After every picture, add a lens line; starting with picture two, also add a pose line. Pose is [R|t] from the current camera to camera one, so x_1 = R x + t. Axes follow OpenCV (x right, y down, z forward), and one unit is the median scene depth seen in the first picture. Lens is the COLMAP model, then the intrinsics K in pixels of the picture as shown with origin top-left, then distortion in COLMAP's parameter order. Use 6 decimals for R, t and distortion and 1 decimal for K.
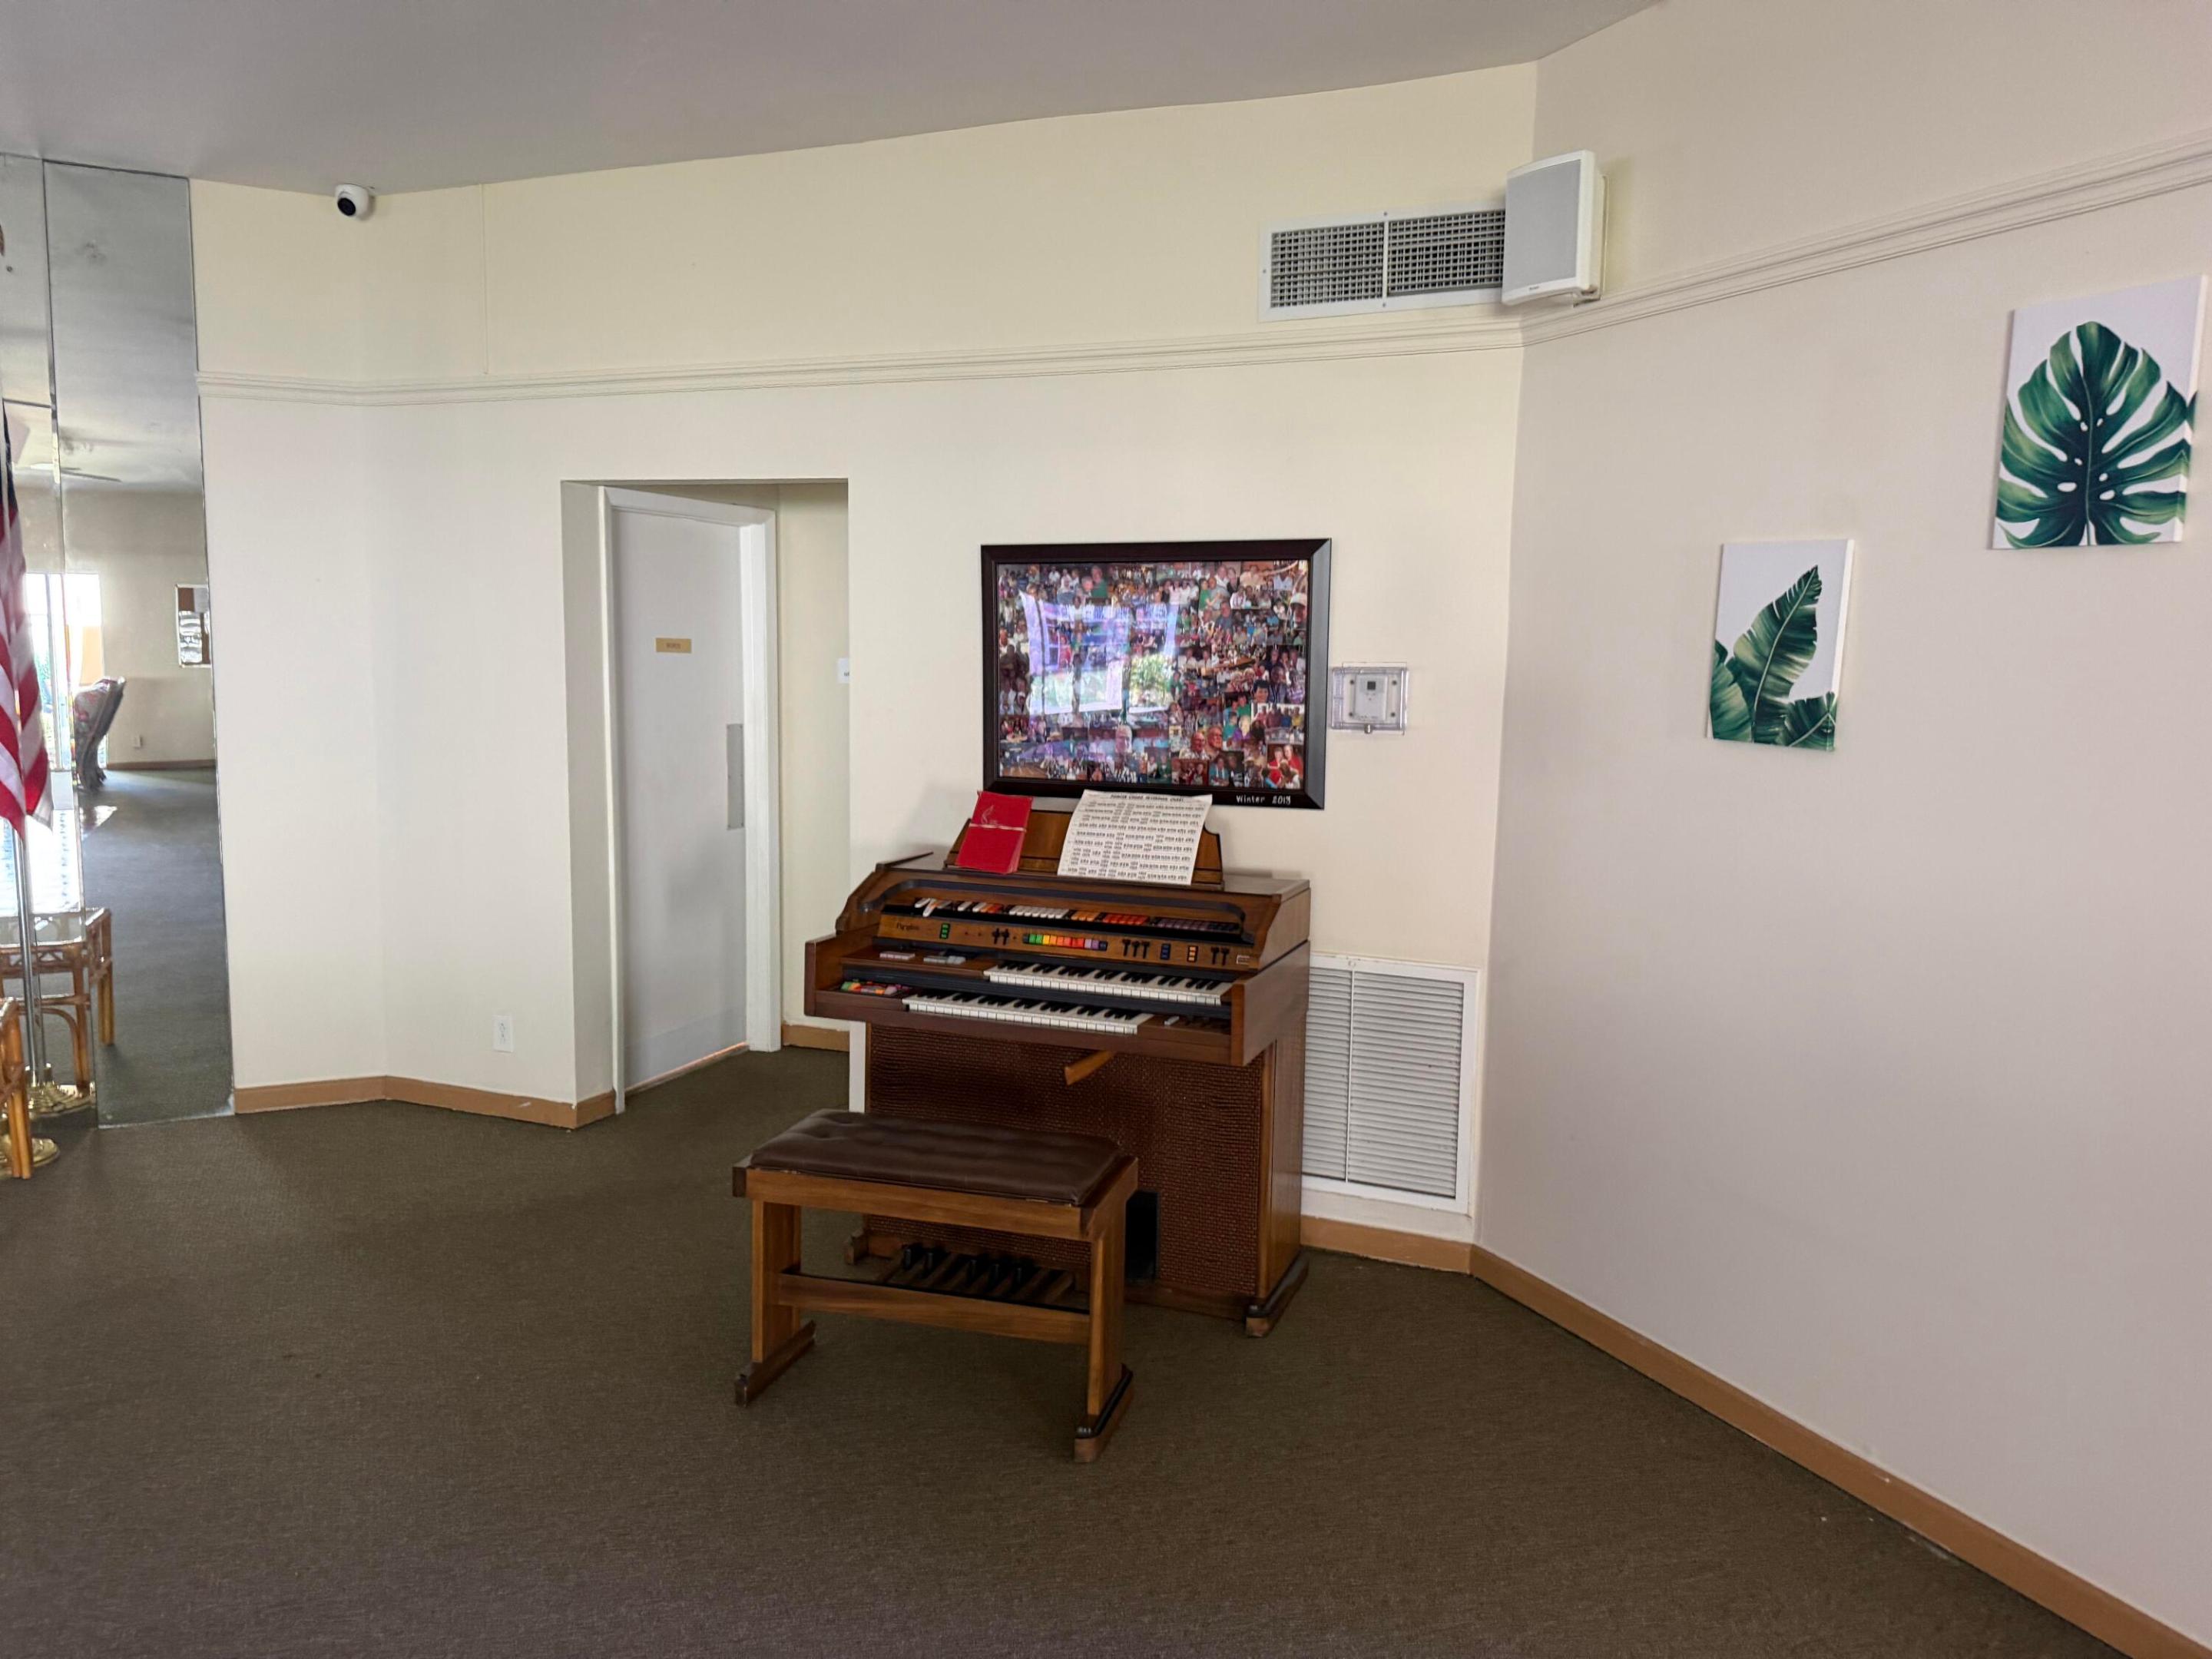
lens RADIAL K [[1590.5, 0, 1106.0], [0, 1590.5, 829.5], [0, 0, 1]] dist [0.000695, -0.004989]
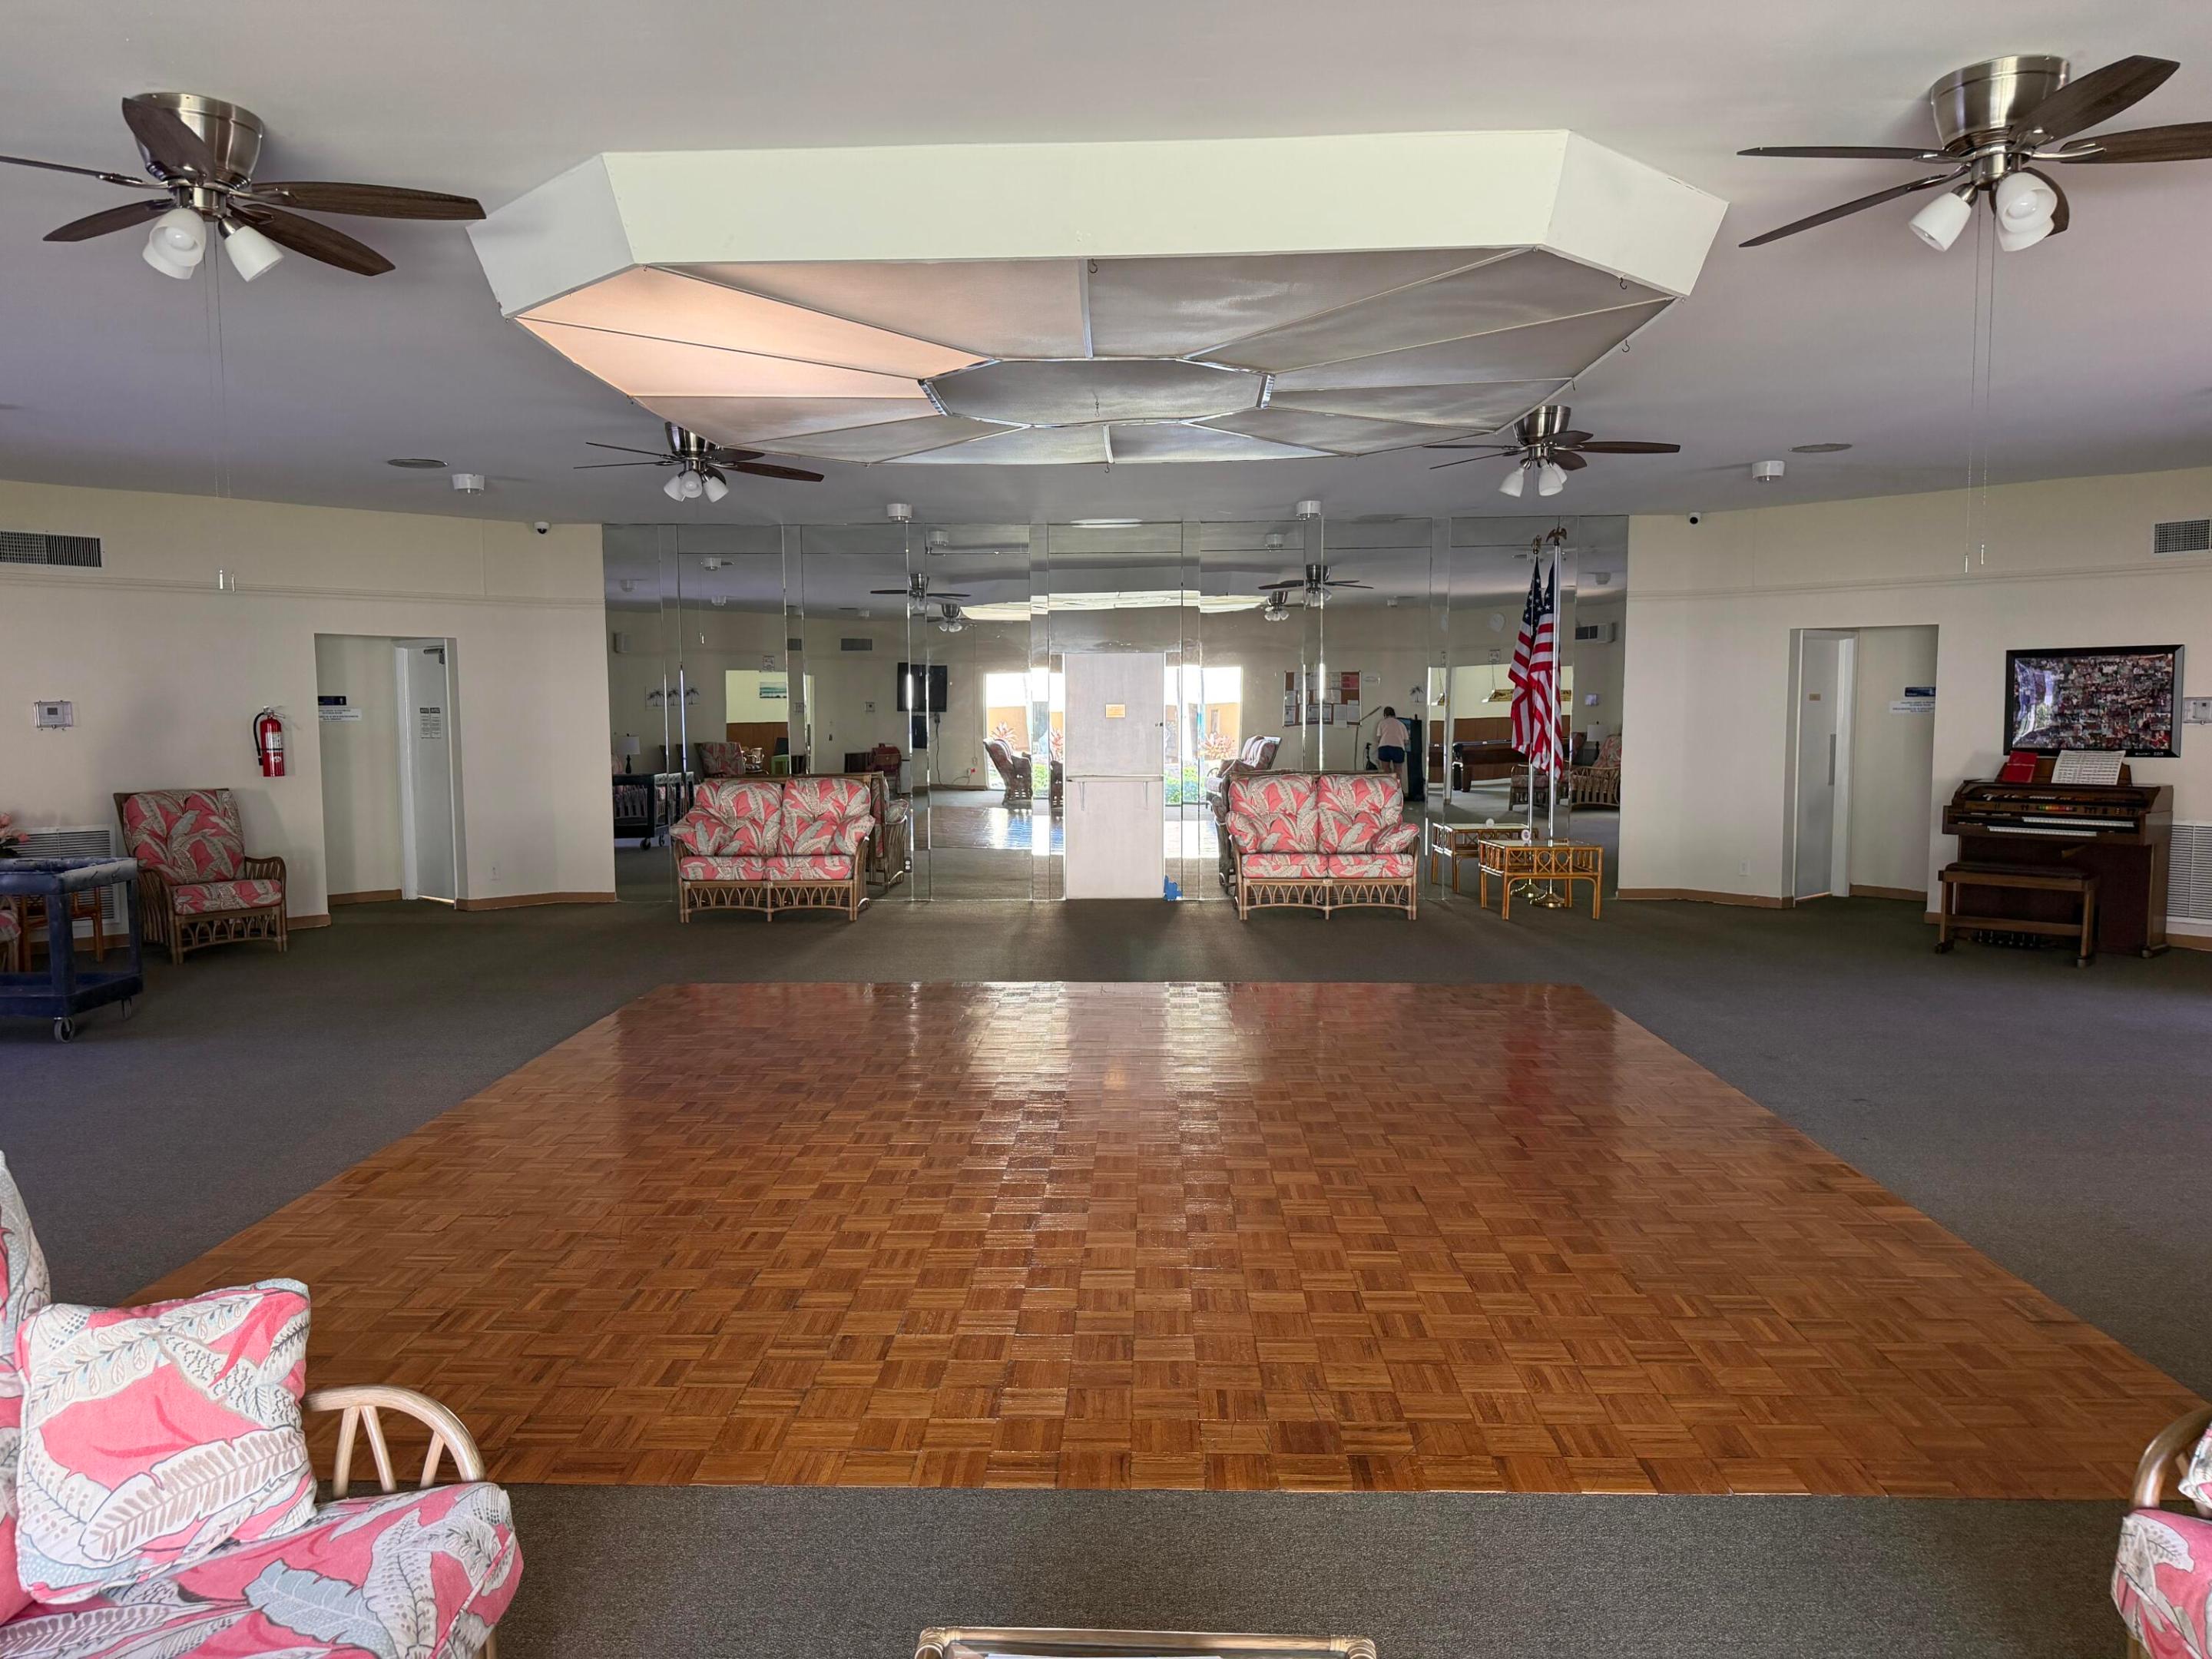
lens RADIAL K [[1551.2, 0, 1106.0], [0, 1551.2, 829.5], [0, 0, 1]] dist [0.083282, -0.092613]
pose [[0.898796, 0.012227, -0.438198, -0.272943], [-0.027840, 0.999185, -0.029223, 0.212331], [0.437483, 0.038465, 0.898404, -1.846177]]
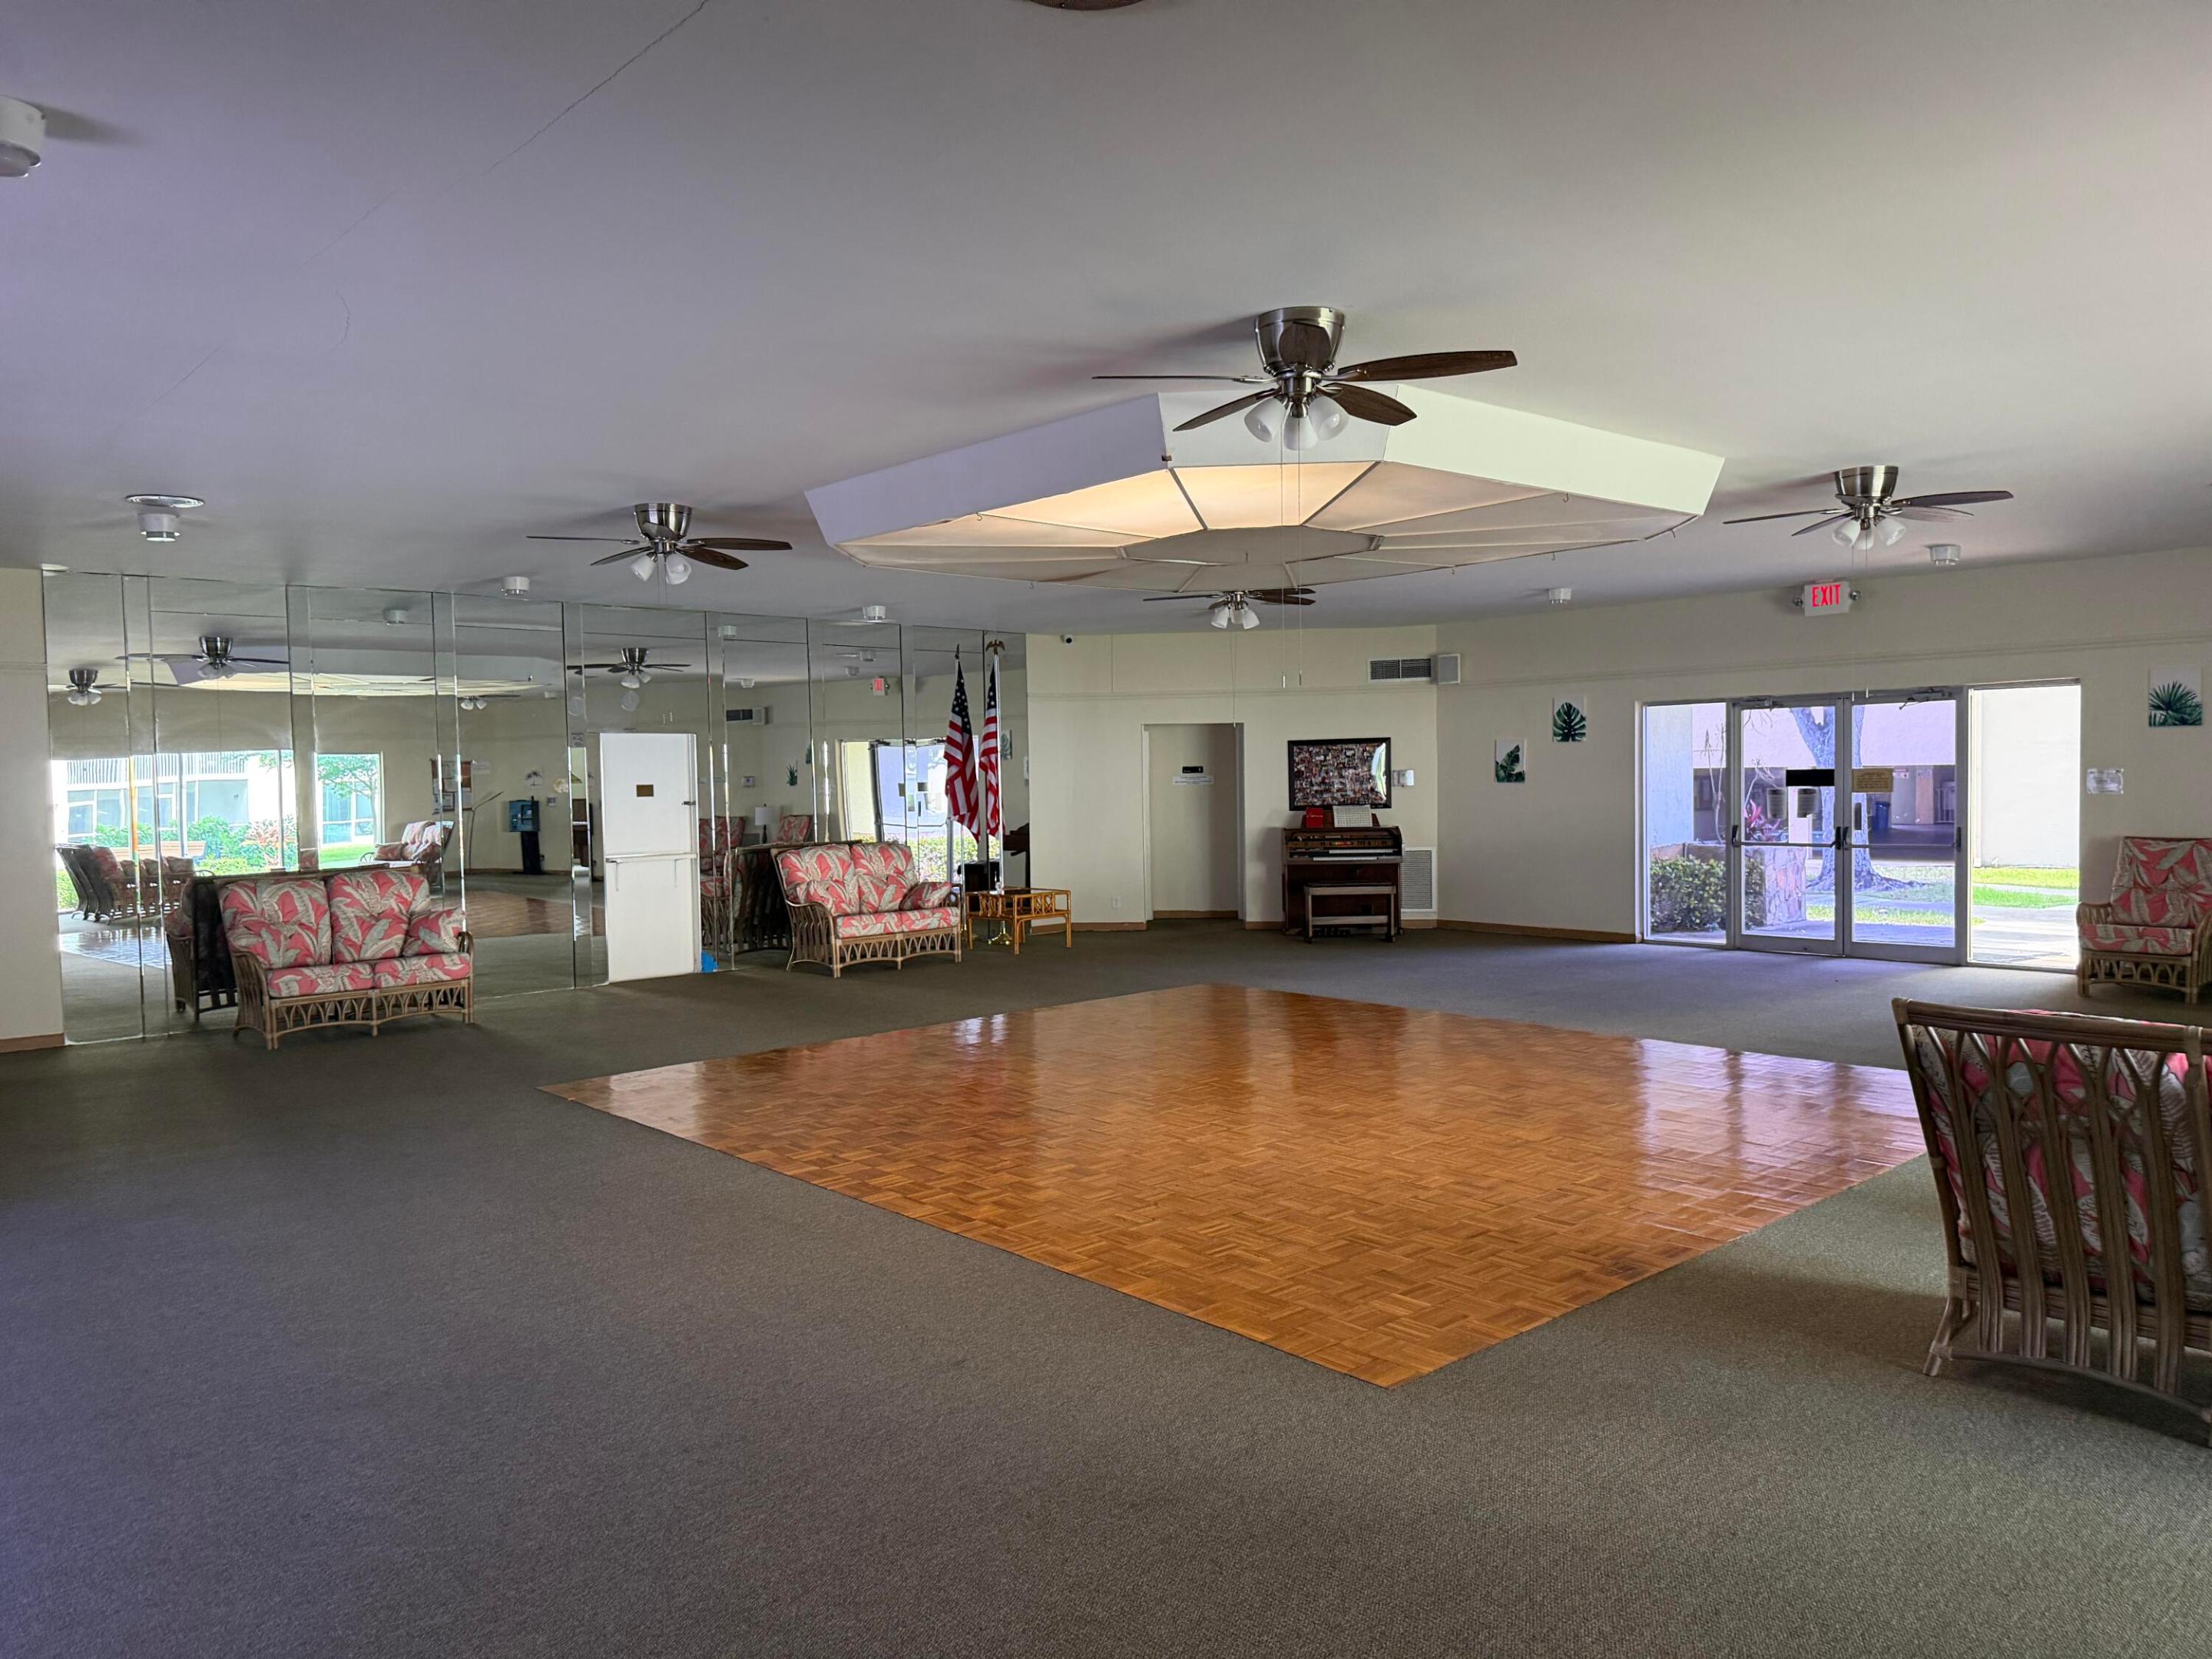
lens RADIAL K [[1551.2, 0, 1106.0], [0, 1551.2, 829.5], [0, 0, 1]] dist [0.083282, -0.092613]
pose [[0.943775, -0.047890, 0.327102, -1.746881], [0.073652, 0.995043, -0.066824, 0.239896], [-0.322280, 0.087158, 0.942624, -2.314997]]
